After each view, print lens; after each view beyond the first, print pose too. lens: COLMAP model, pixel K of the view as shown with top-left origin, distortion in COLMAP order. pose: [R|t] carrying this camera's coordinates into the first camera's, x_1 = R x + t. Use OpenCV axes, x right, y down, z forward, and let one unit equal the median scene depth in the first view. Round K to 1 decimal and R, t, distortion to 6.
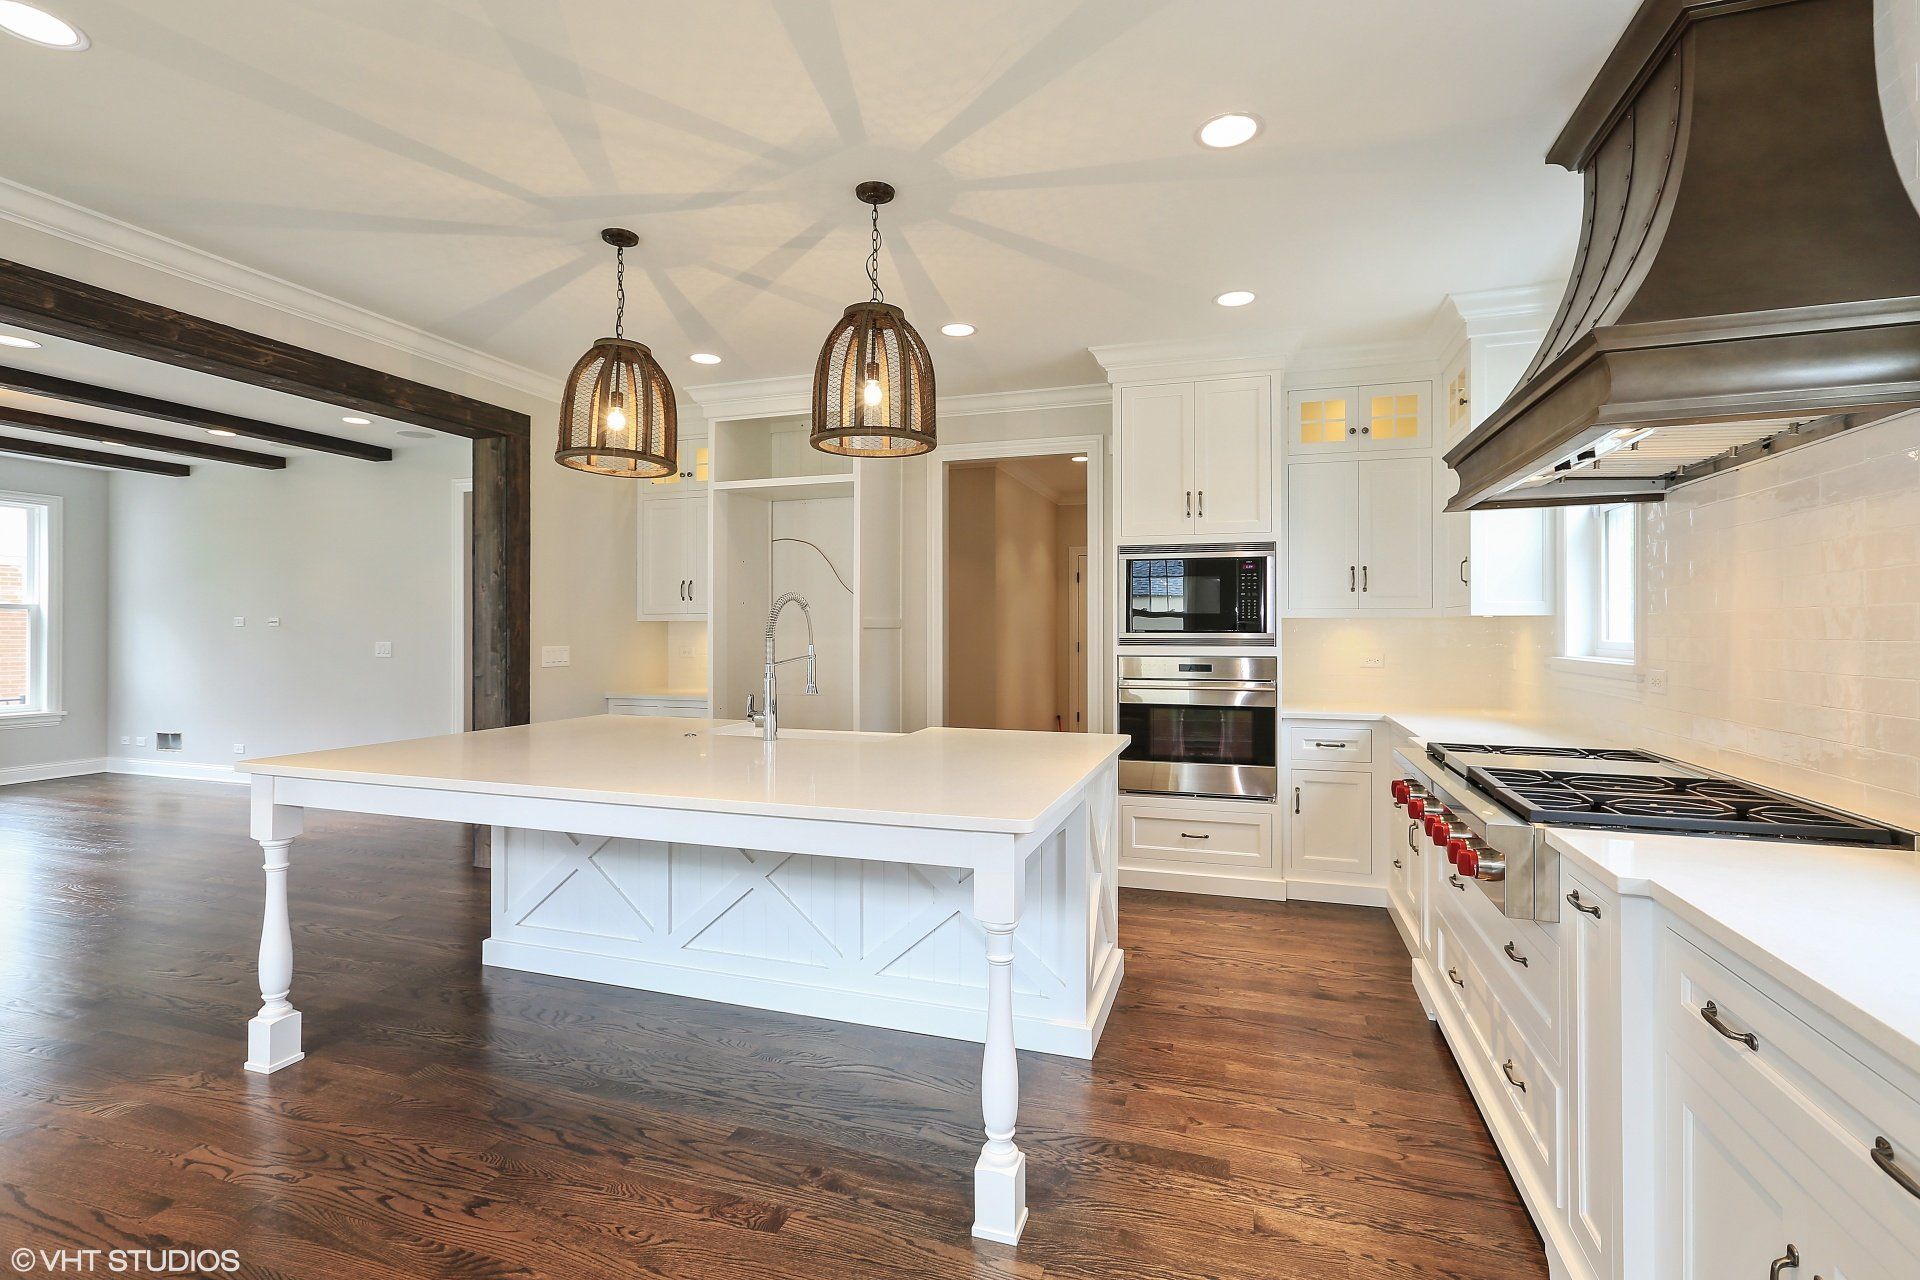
lens RADIAL K [[868.4, 0, 958.6], [0, 868.4, 627.2], [0, 0, 1]] dist [-0.001804, -0.000181]
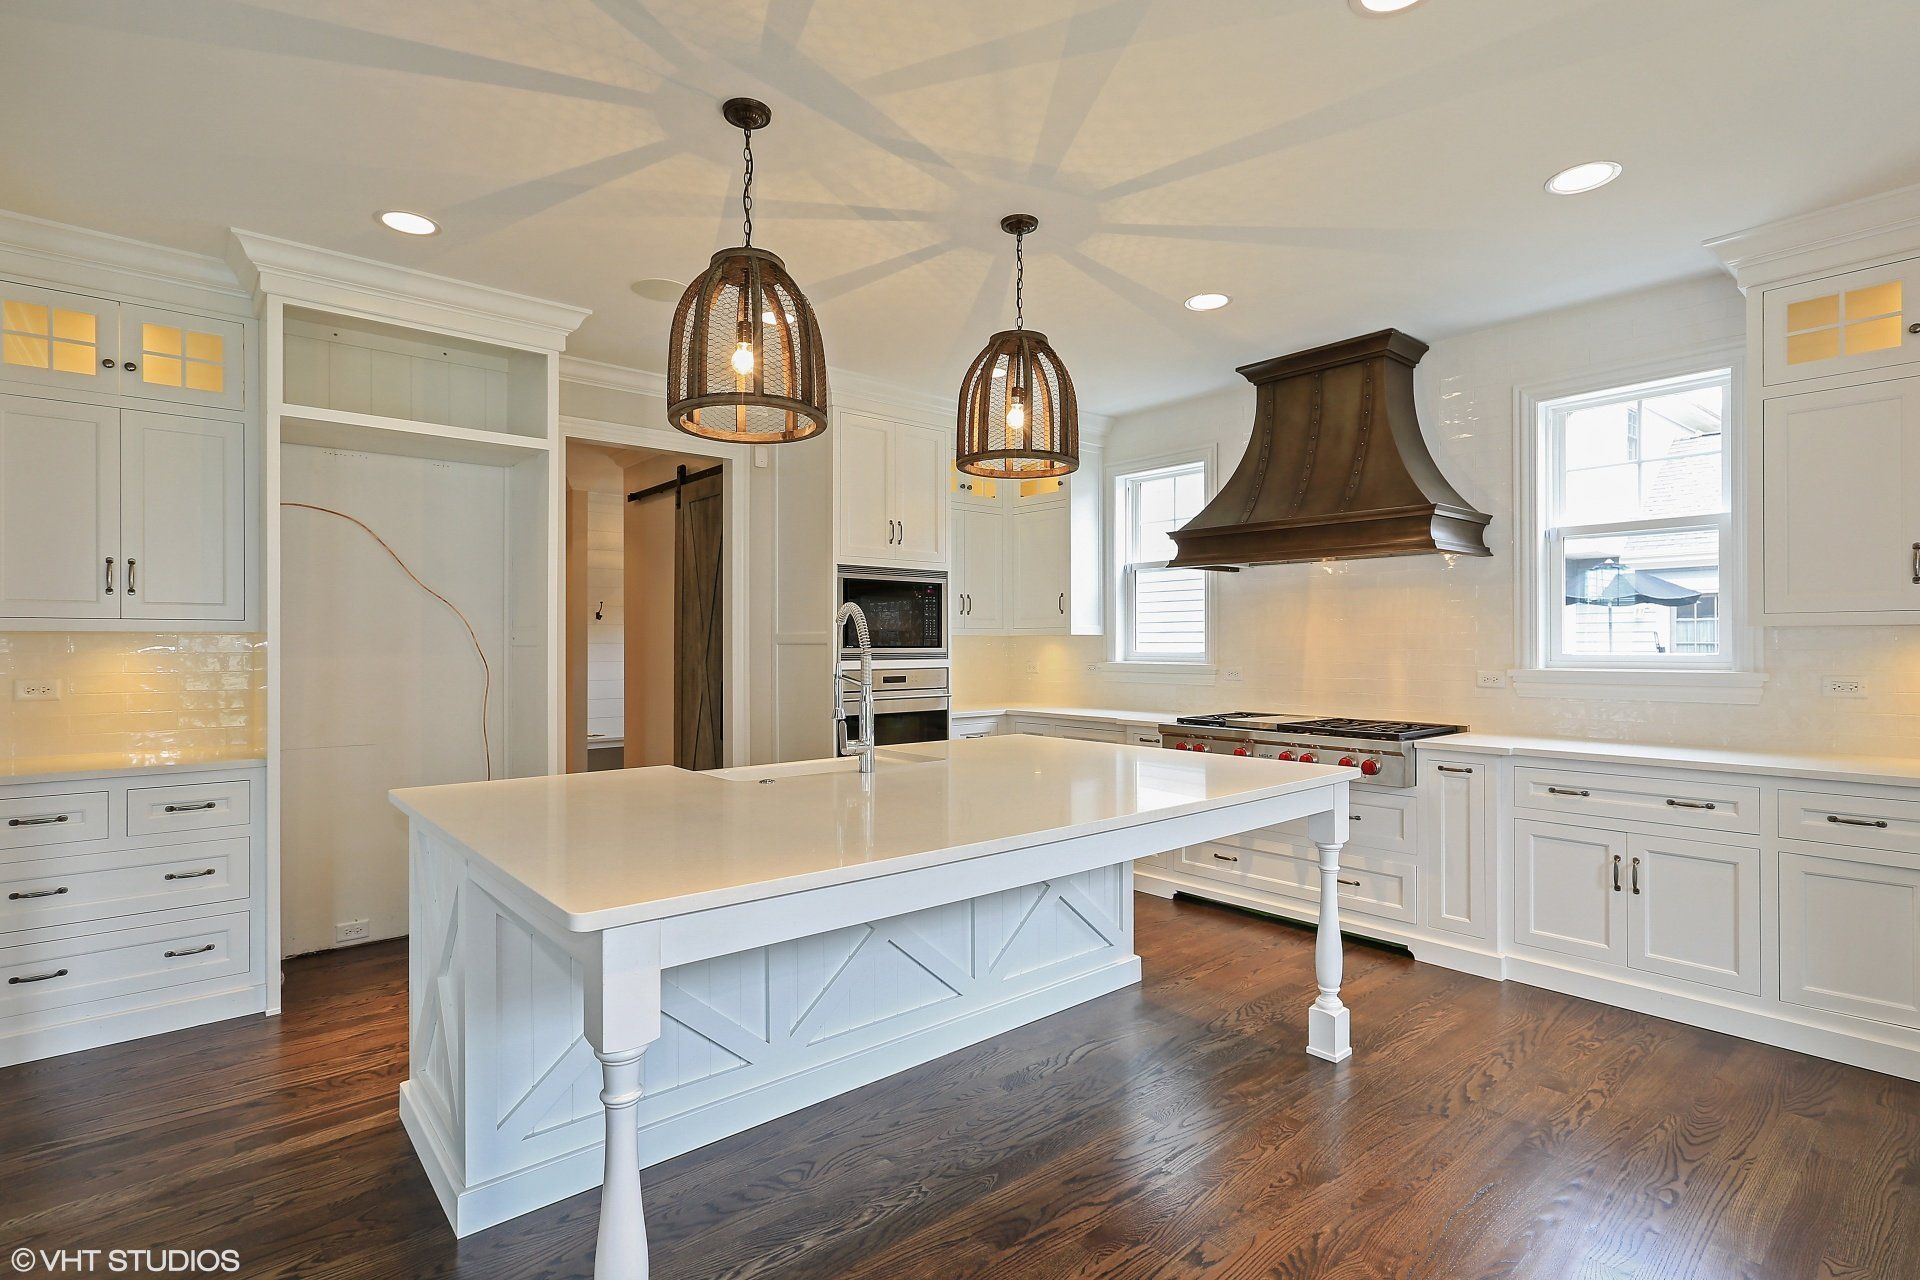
lens RADIAL K [[920.6, 0, 959.5], [0, 920.6, 645.6], [0, 0, 1]] dist [0.000422, 0.000025]
pose [[0.516203, -0.002481, 0.856463, -0.969861], [-0.001614, 0.999991, 0.003870, -0.001787], [-0.856465, -0.003380, 0.516194, 0.445025]]
